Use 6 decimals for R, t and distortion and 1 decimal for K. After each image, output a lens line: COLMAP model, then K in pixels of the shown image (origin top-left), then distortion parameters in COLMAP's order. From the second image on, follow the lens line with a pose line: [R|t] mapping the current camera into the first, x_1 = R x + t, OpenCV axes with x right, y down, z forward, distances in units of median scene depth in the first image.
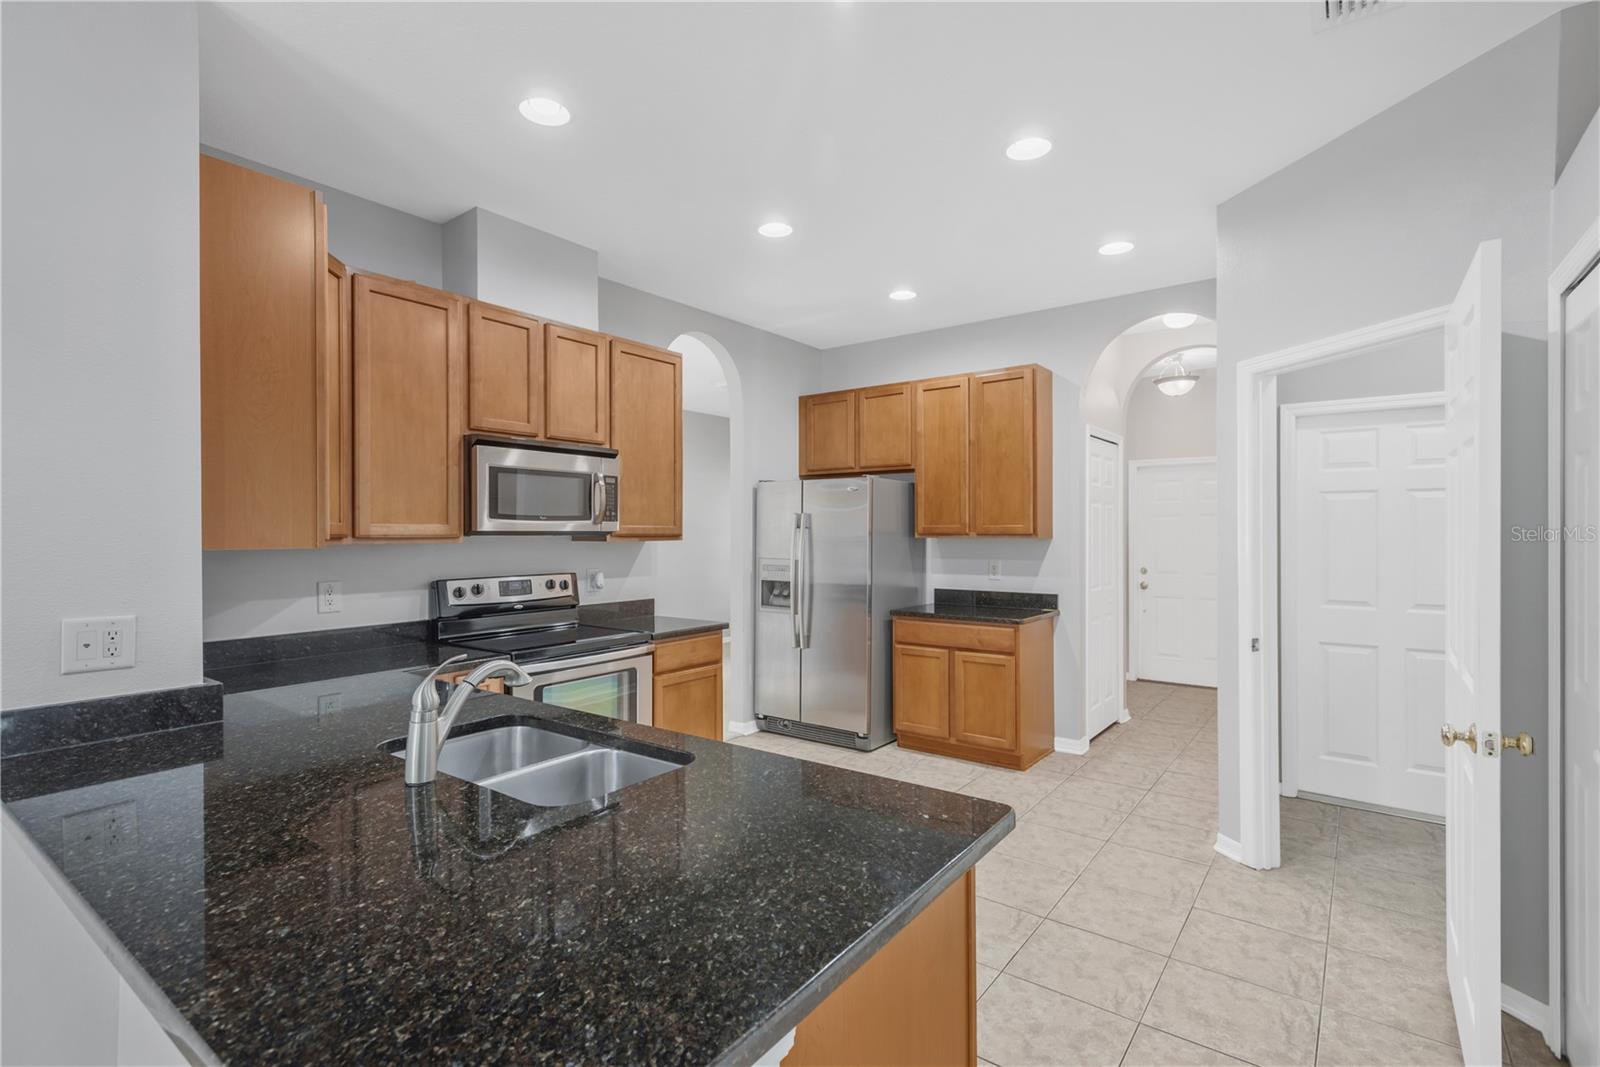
lens RADIAL K [[745.6, 0, 799.0], [0, 745.6, 531.0], [0, 0, 1]] dist [0.015685, -0.004699]
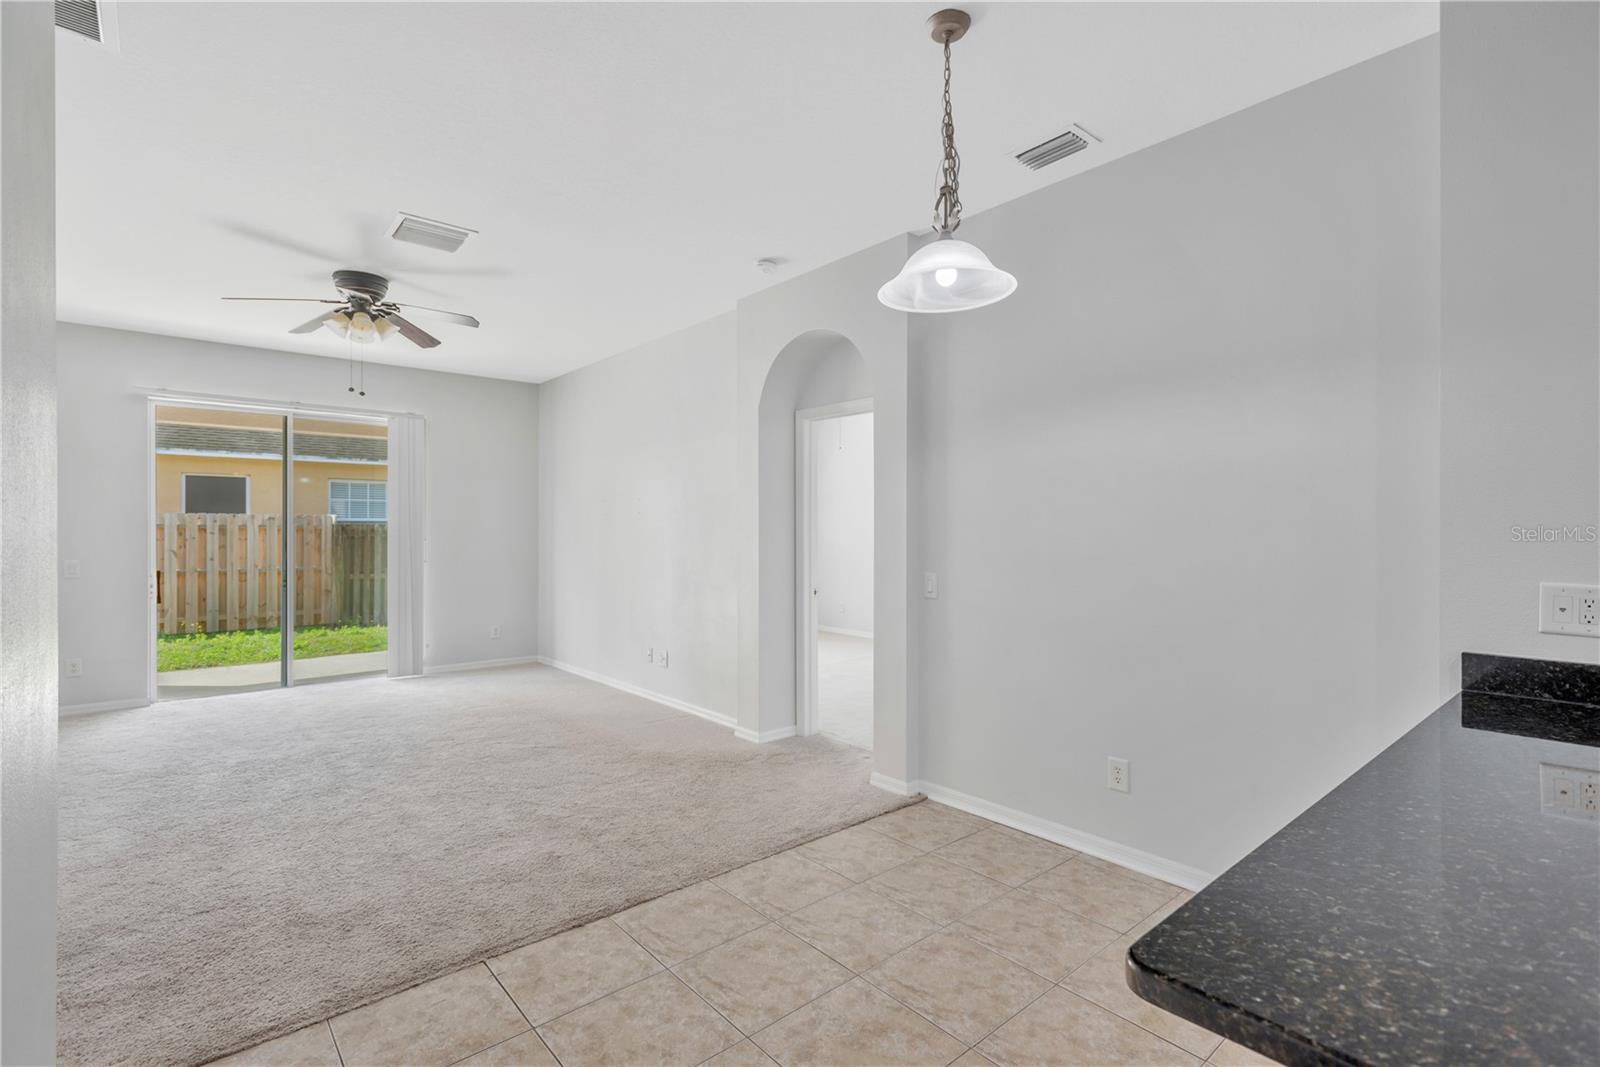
lens RADIAL K [[745.6, 0, 798.5], [0, 745.6, 528.9], [0, 0, 1]] dist [0.015685, -0.004699]
pose [[-0.221292, 0.002168, -0.975205, 0.174450], [0.002082, 0.999996, 0.001751, 0.018787], [0.975205, -0.001643, -0.221296, 0.102110]]
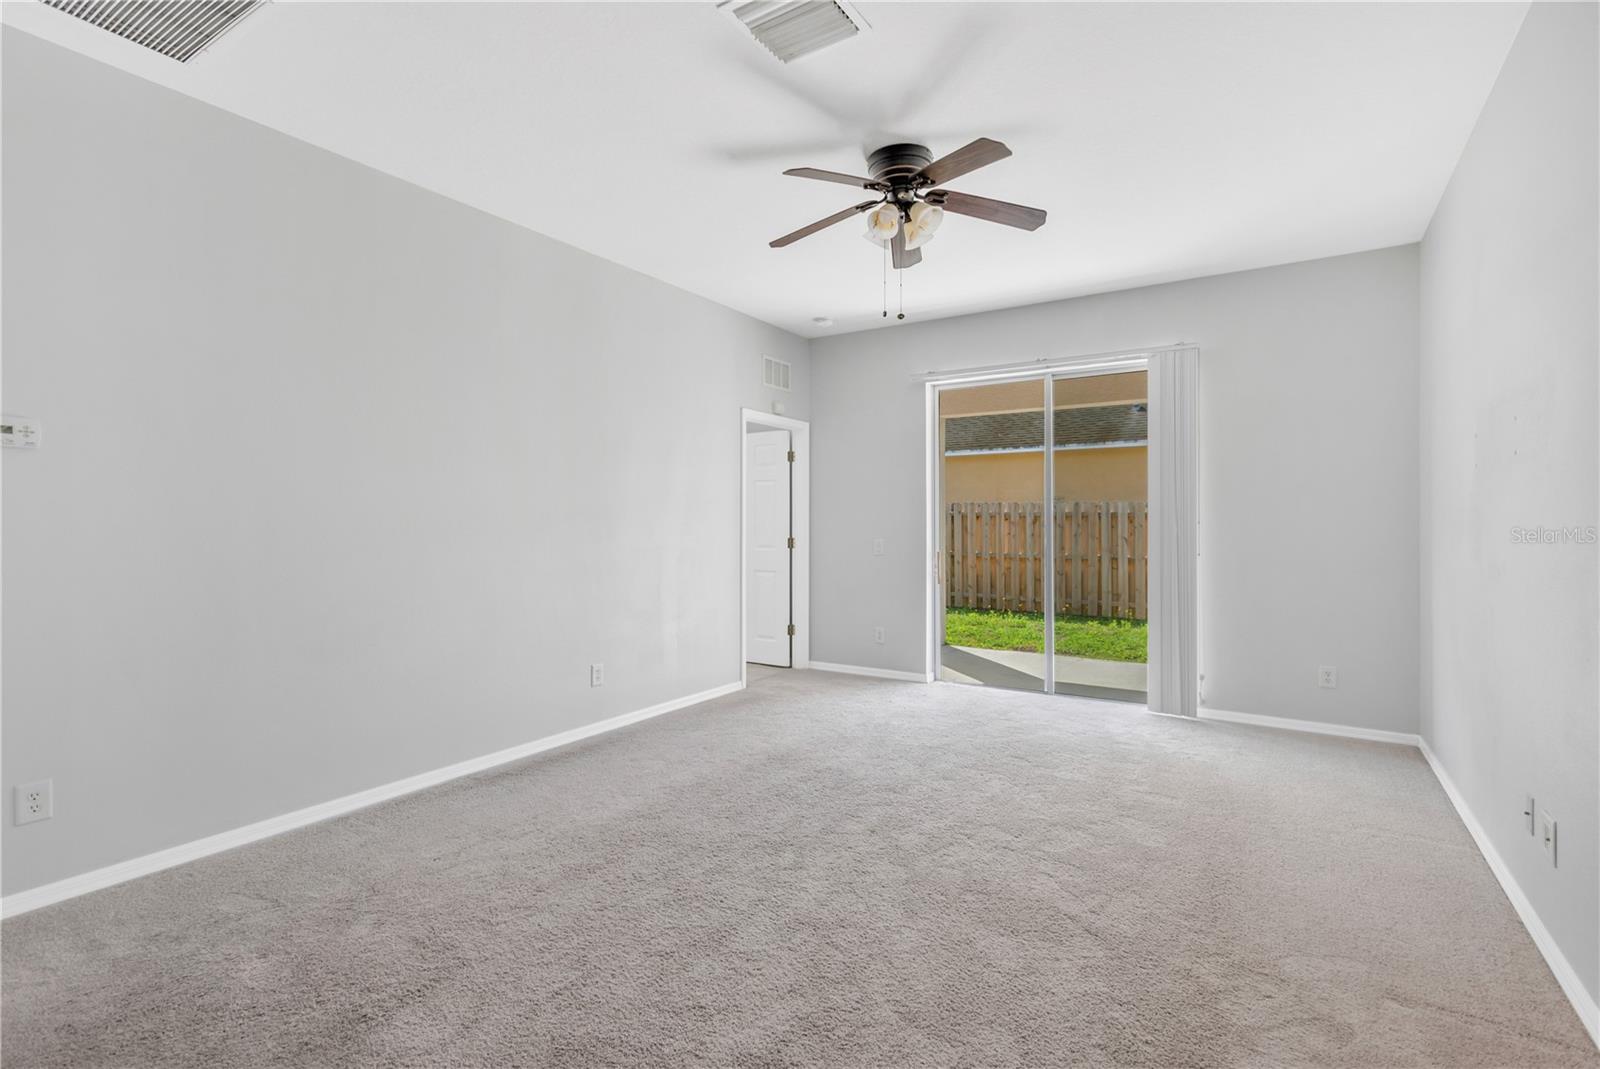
lens RADIAL K [[745.6, 0, 795.8], [0, 745.6, 530.6], [0, 0, 1]] dist [0.015685, -0.004699]
pose [[-0.997726, 0.006846, -0.067057, -0.632828], [0.006348, 0.999951, 0.007651, 0.044319], [0.067106, 0.007208, -0.997720, 0.026210]]
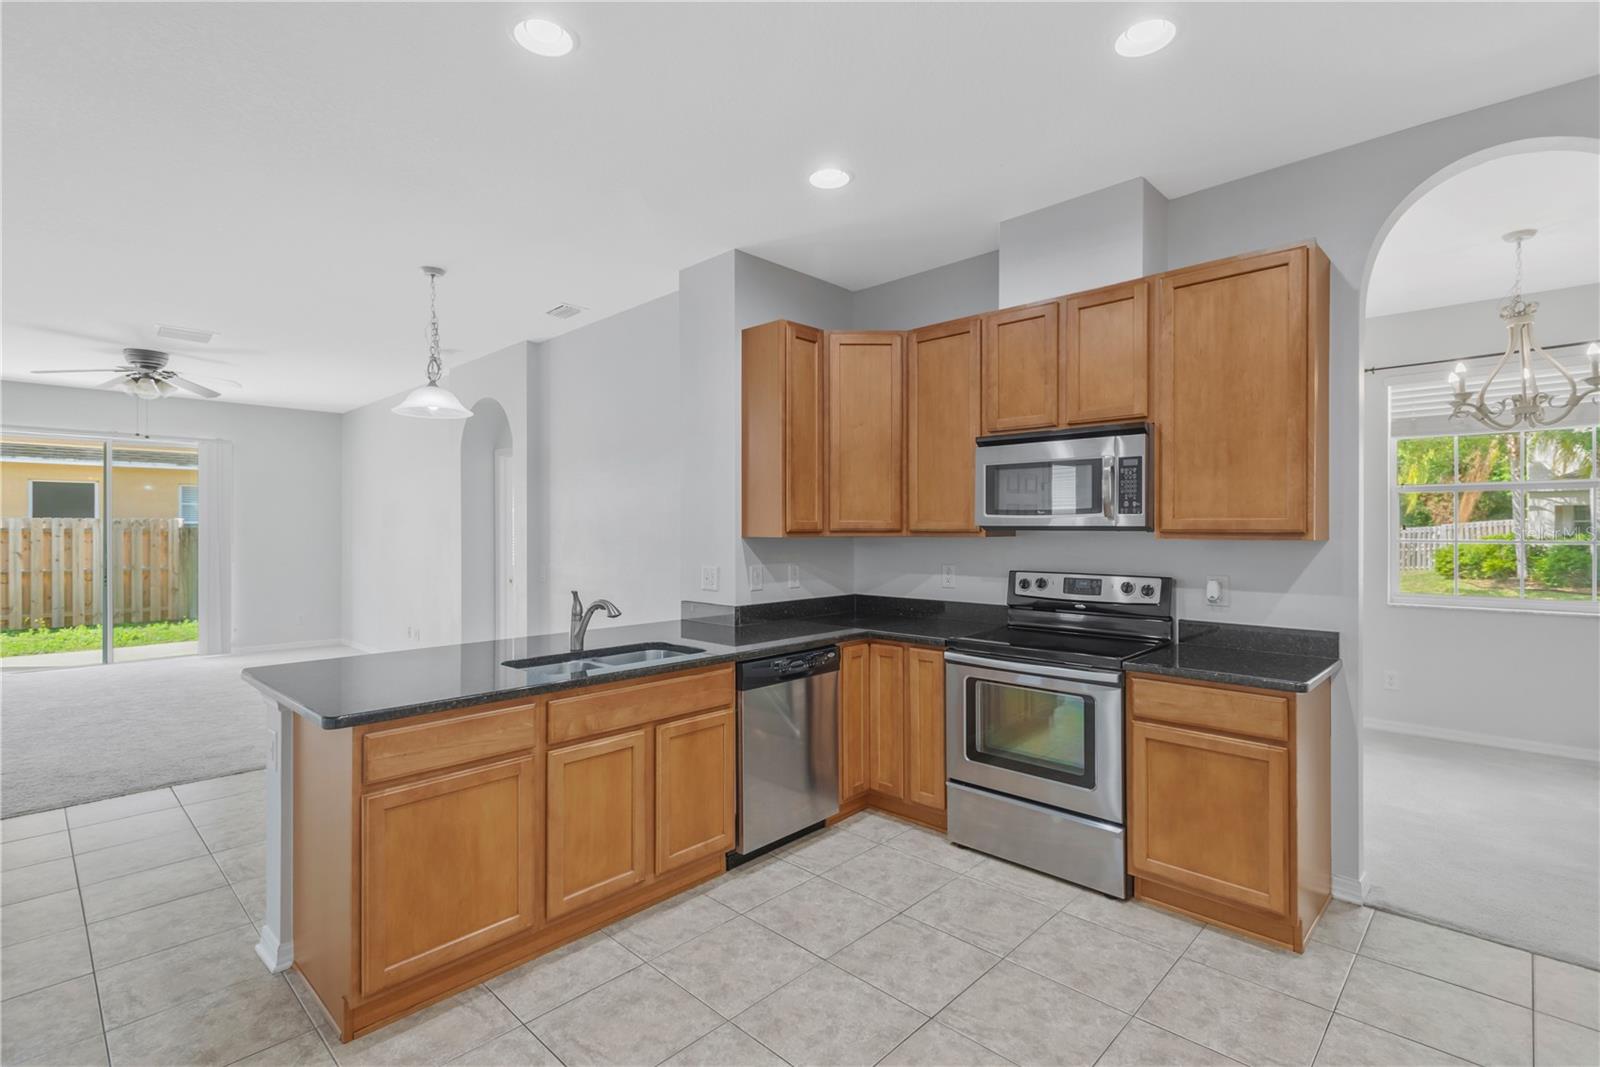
lens RADIAL K [[745.6, 0, 783.5], [0, 745.6, 529.0], [0, 0, 1]] dist [0.015685, -0.004699]
pose [[-0.135903, 0.004755, -0.990711, 0.578712], [0.002851, 0.999986, 0.004408, -0.000973], [0.990718, -0.002225, -0.135915, 0.726907]]
